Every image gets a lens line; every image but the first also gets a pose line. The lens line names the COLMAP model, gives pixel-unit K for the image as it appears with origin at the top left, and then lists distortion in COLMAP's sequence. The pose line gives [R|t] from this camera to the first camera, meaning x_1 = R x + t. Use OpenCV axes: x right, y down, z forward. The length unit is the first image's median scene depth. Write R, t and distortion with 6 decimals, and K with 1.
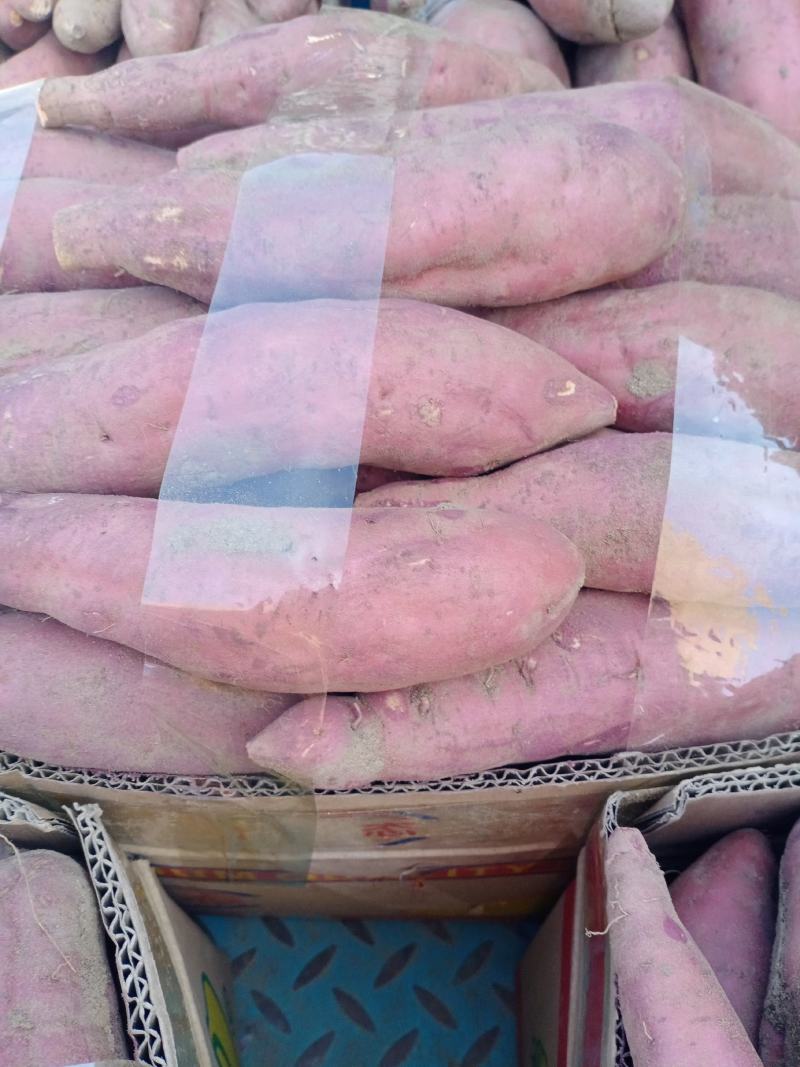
lens RADIAL K [[753.1, 0, 386.3], [0, 753.1, 528.8], [0, 0, 1]] dist [0.049052, -0.099383]
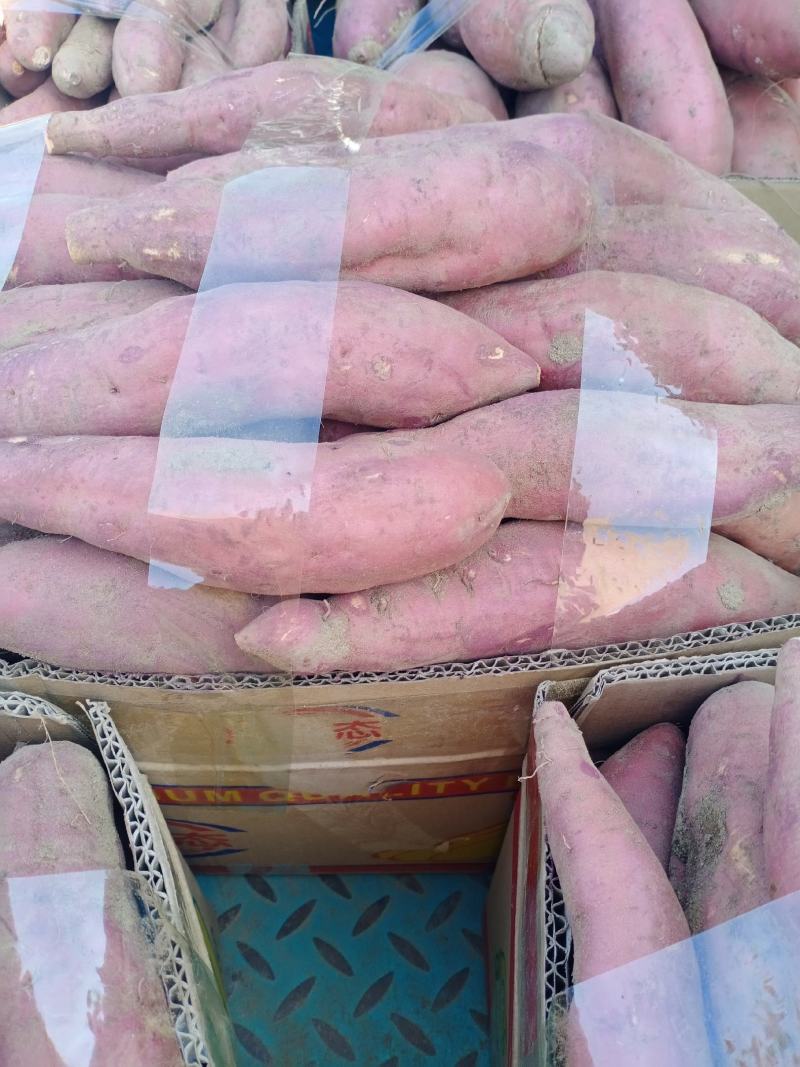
lens RADIAL K [[753.1, 0, 386.3], [0, 753.1, 528.8], [0, 0, 1]] dist [0.049052, -0.099383]
pose [[0.999283, -0.020775, 0.031665, 0.019736], [0.022696, 0.997845, -0.061565, 0.173945], [-0.030318, 0.062240, 0.997601, -0.193270]]
